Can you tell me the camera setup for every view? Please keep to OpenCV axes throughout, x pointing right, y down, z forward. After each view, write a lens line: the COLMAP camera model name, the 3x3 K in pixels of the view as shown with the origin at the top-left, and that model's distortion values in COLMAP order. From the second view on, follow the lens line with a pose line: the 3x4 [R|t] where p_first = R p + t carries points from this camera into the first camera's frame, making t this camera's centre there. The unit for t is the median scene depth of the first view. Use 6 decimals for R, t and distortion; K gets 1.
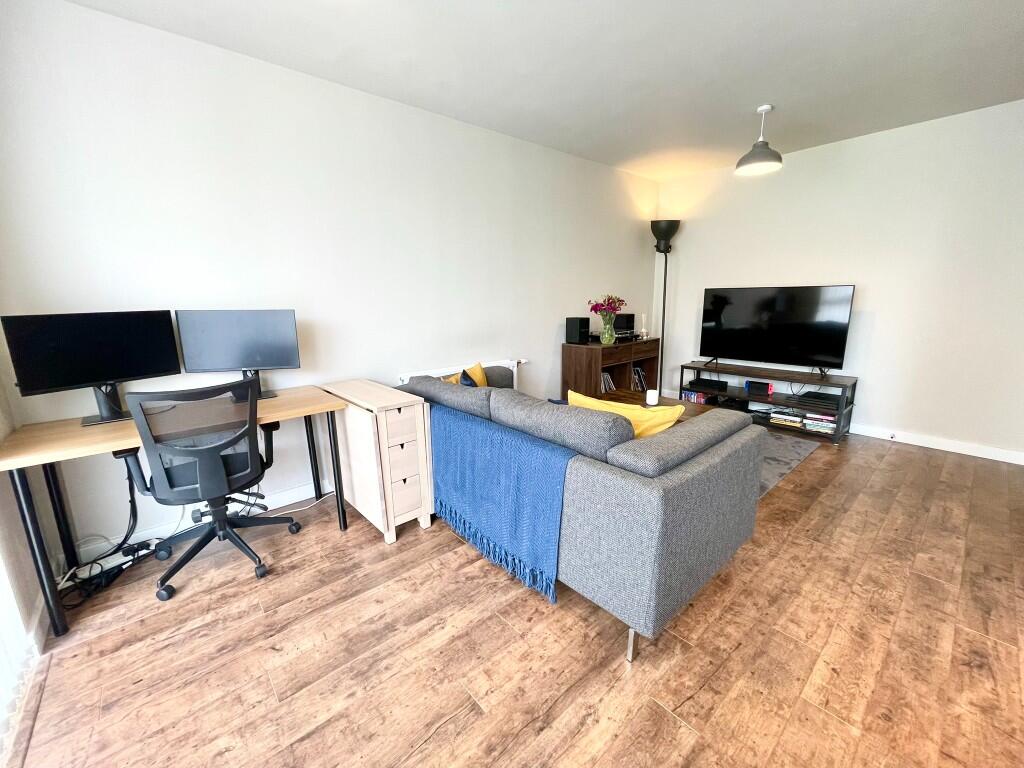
lens RADIAL K [[415.2, 0, 514.3], [0, 415.2, 384.5], [0, 0, 1]] dist [-0.004236, 0.000877]
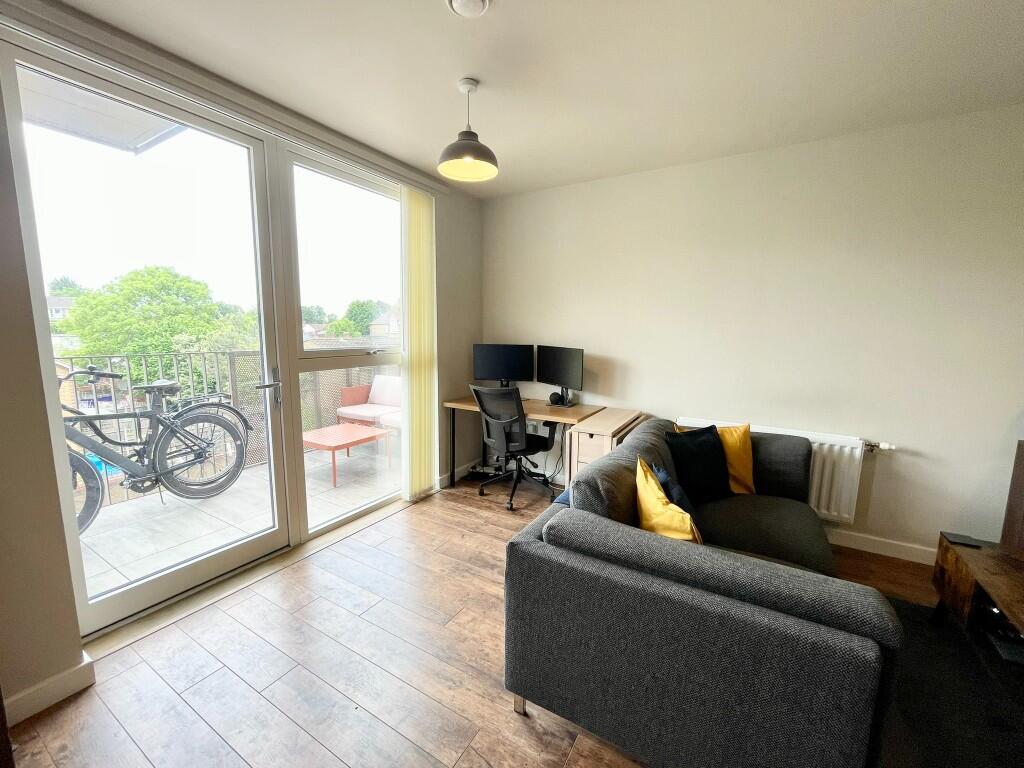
lens RADIAL K [[415.2, 0, 512.2], [0, 415.2, 388.5], [0, 0, 1]] dist [-0.004236, 0.000877]
pose [[0.306950, 0.150719, -0.939716, 1.122334], [-0.214903, 0.972856, 0.085838, -0.184072], [0.927145, 0.175600, 0.331008, 0.523719]]
